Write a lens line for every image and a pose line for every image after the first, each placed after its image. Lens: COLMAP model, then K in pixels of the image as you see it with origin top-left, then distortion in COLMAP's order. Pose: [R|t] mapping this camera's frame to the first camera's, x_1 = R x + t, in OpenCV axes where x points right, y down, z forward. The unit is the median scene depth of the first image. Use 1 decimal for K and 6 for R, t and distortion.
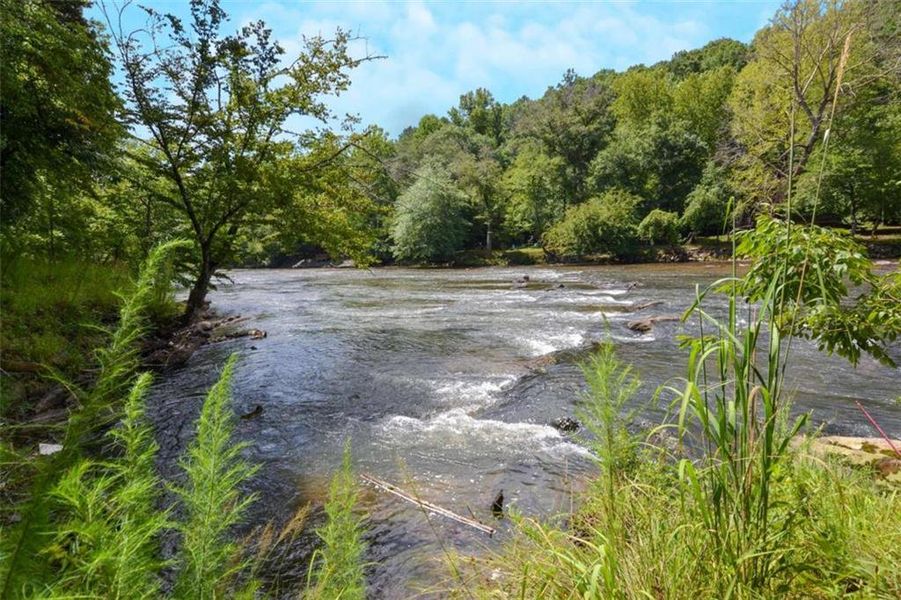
lens RADIAL K [[457.2, 0, 450.2], [0, 457.2, 307.3], [0, 0, 1]] dist [-0.032548, -0.000187]
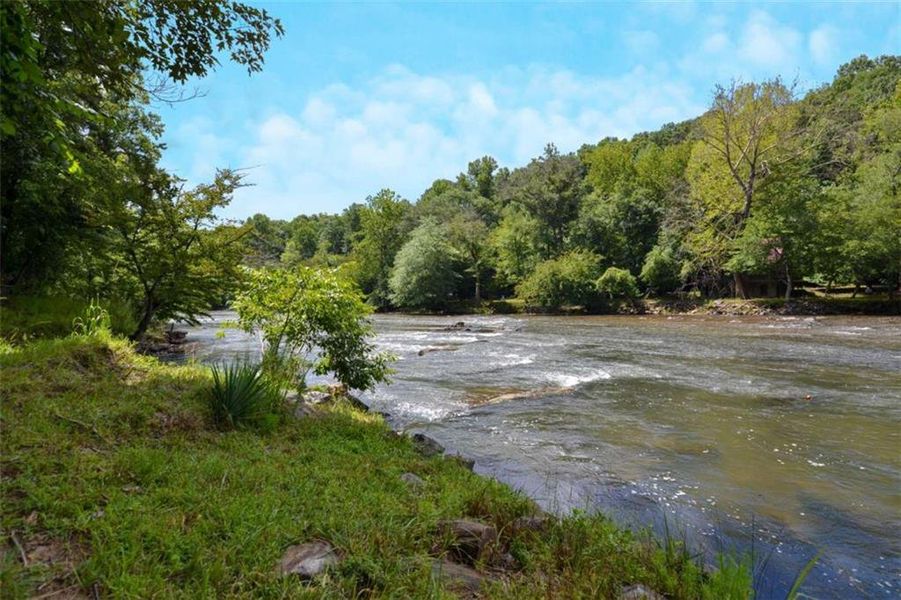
lens RADIAL K [[444.8, 0, 453.2], [0, 444.8, 311.6], [0, 0, 1]] dist [-0.057295, 0.031412]
pose [[0.996278, 0.025721, -0.082273, 0.125086], [-0.033315, 0.995173, -0.092303, 0.006548], [0.079502, 0.094701, 0.992326, -0.086439]]
